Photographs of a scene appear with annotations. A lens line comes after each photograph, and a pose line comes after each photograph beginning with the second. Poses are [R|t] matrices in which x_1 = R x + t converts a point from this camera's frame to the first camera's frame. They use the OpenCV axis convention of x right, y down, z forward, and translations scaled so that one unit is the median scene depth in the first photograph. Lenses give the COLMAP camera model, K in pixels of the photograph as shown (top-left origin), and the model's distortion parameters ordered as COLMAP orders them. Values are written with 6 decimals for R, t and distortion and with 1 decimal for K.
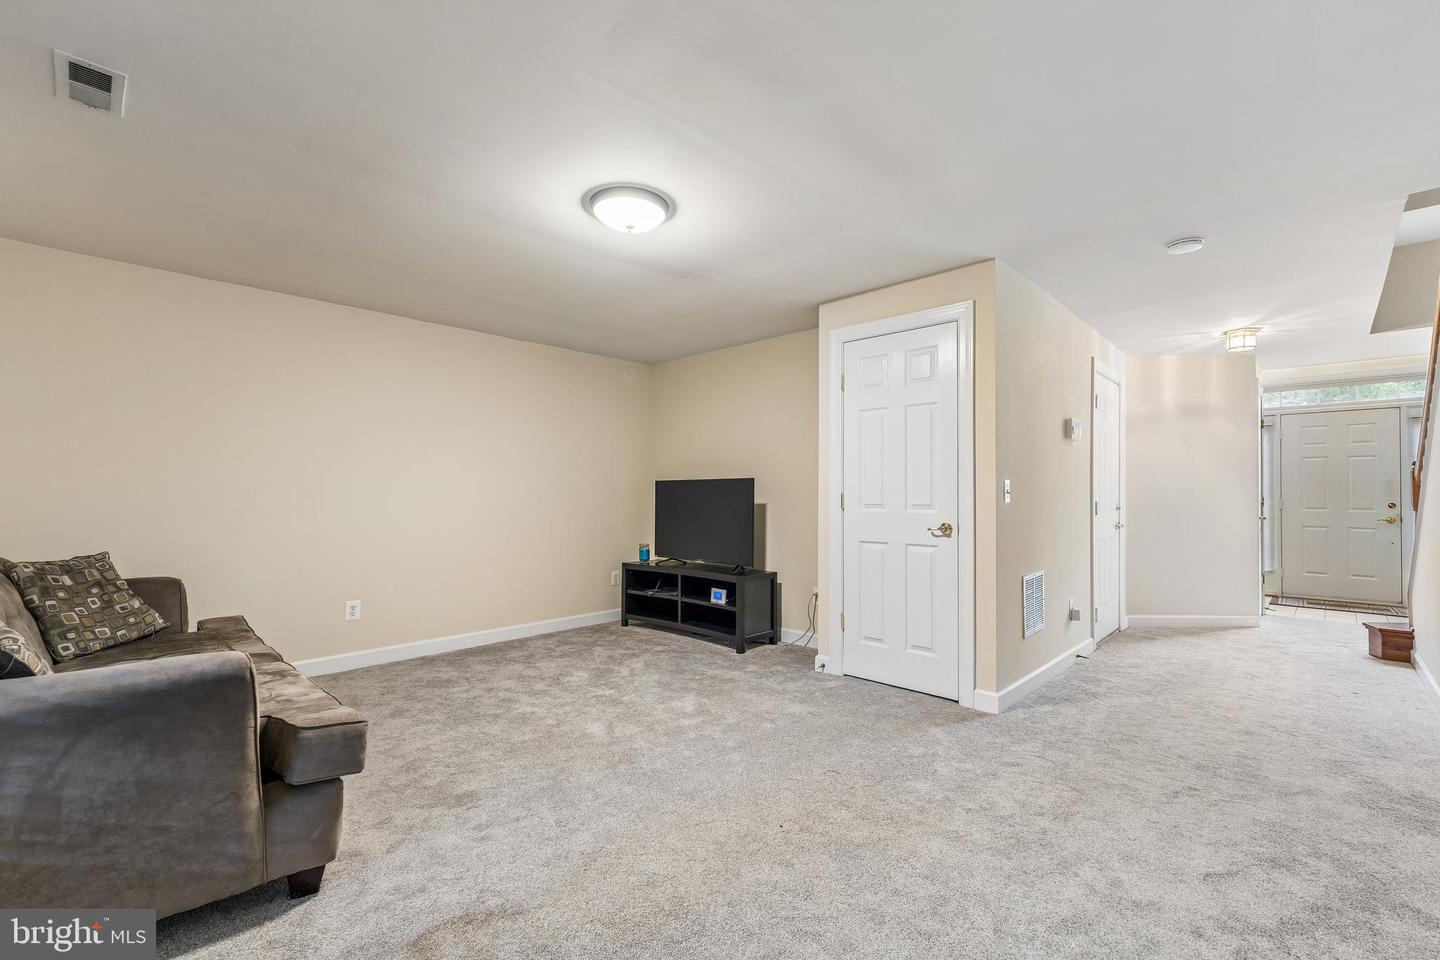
lens RADIAL K [[624.9, 0, 717.0], [0, 624.9, 487.3], [0, 0, 1]] dist [0.014722, 0.000055]
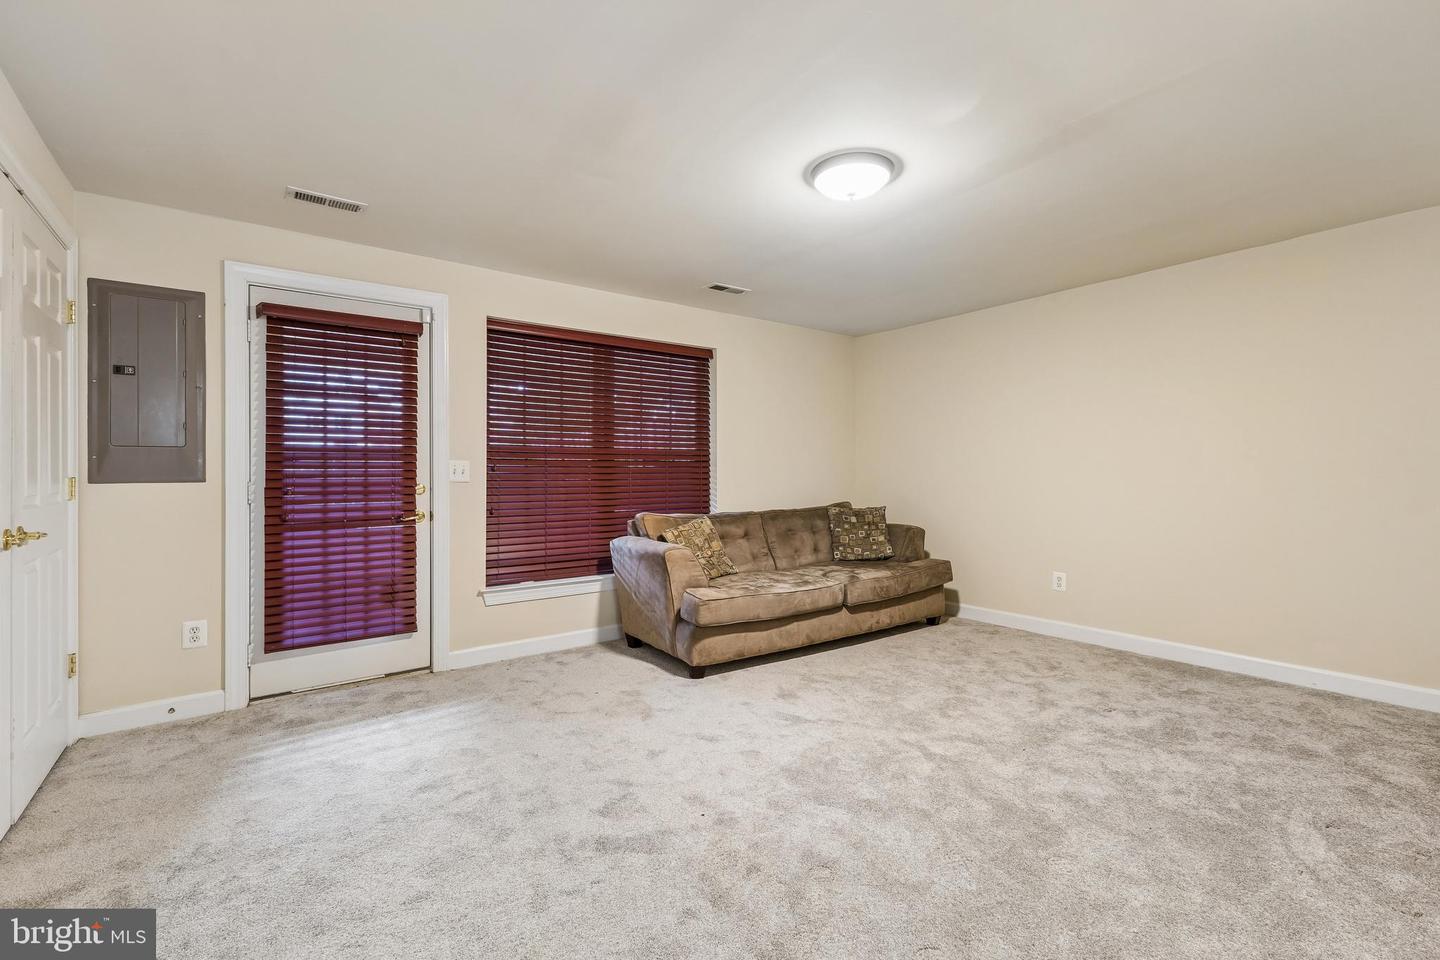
lens RADIAL K [[624.9, 0, 724.2], [0, 624.9, 469.1], [0, 0, 1]] dist [0.014722, 0.000055]
pose [[-0.156923, -0.007508, -0.987582, 0.622205], [0.016726, 0.999807, -0.010259, 0.011034], [0.987469, -0.018128, -0.156767, 0.703811]]
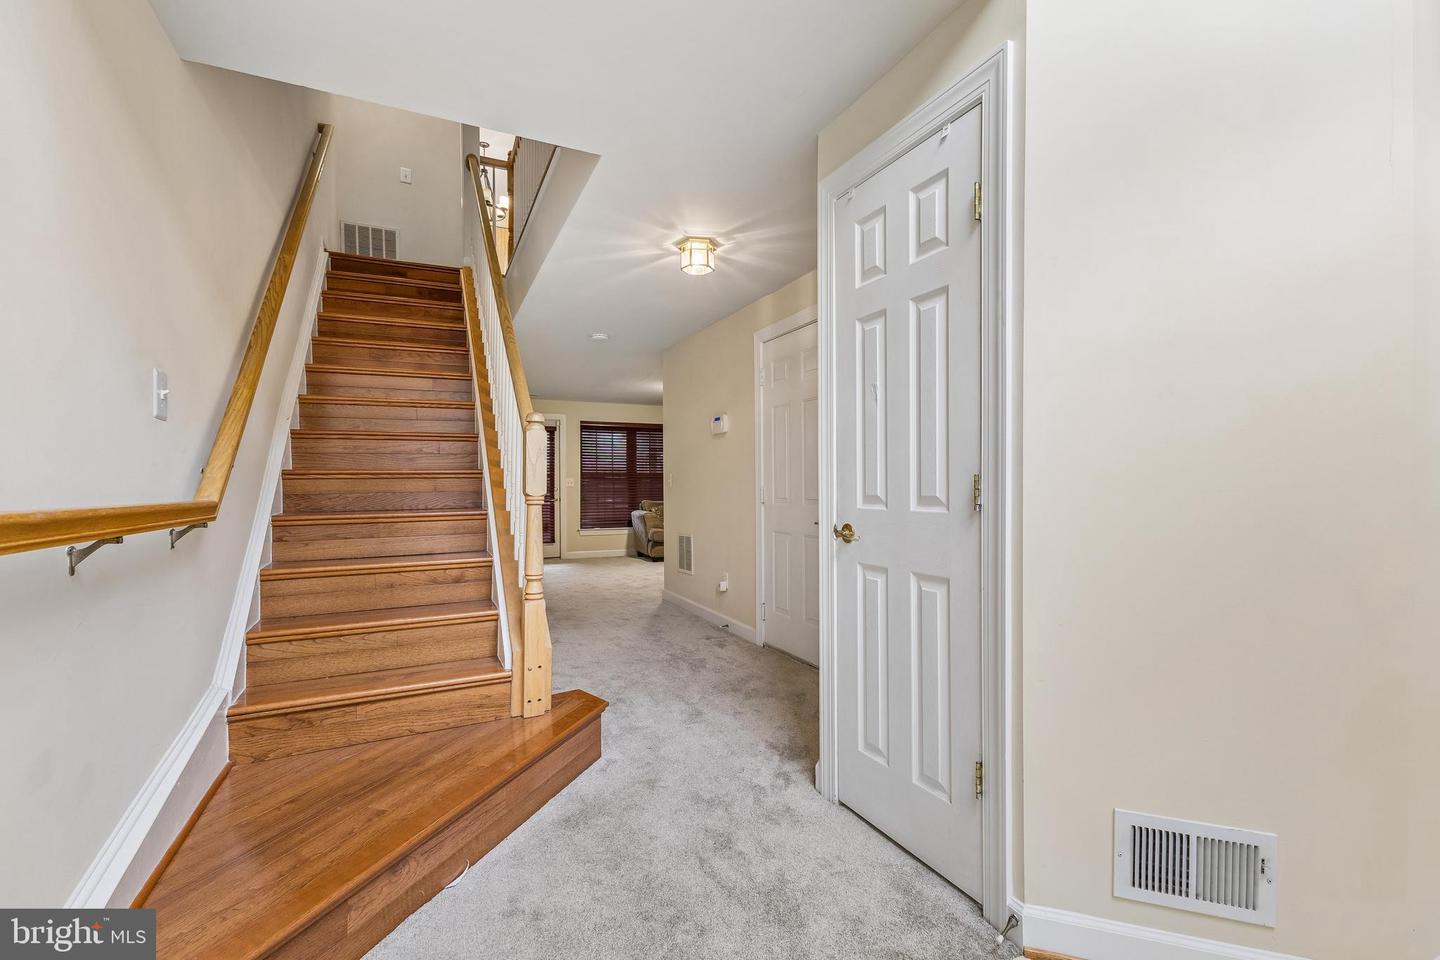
lens RADIAL K [[624.9, 0, 717.0], [0, 624.9, 490.1], [0, 0, 1]] dist [0.014722, 0.000055]
pose [[-0.354738, 0.018253, -0.934787, 1.713864], [0.015008, 0.999792, 0.013827, 0.002171], [0.934845, -0.009124, -0.354939, 1.480981]]
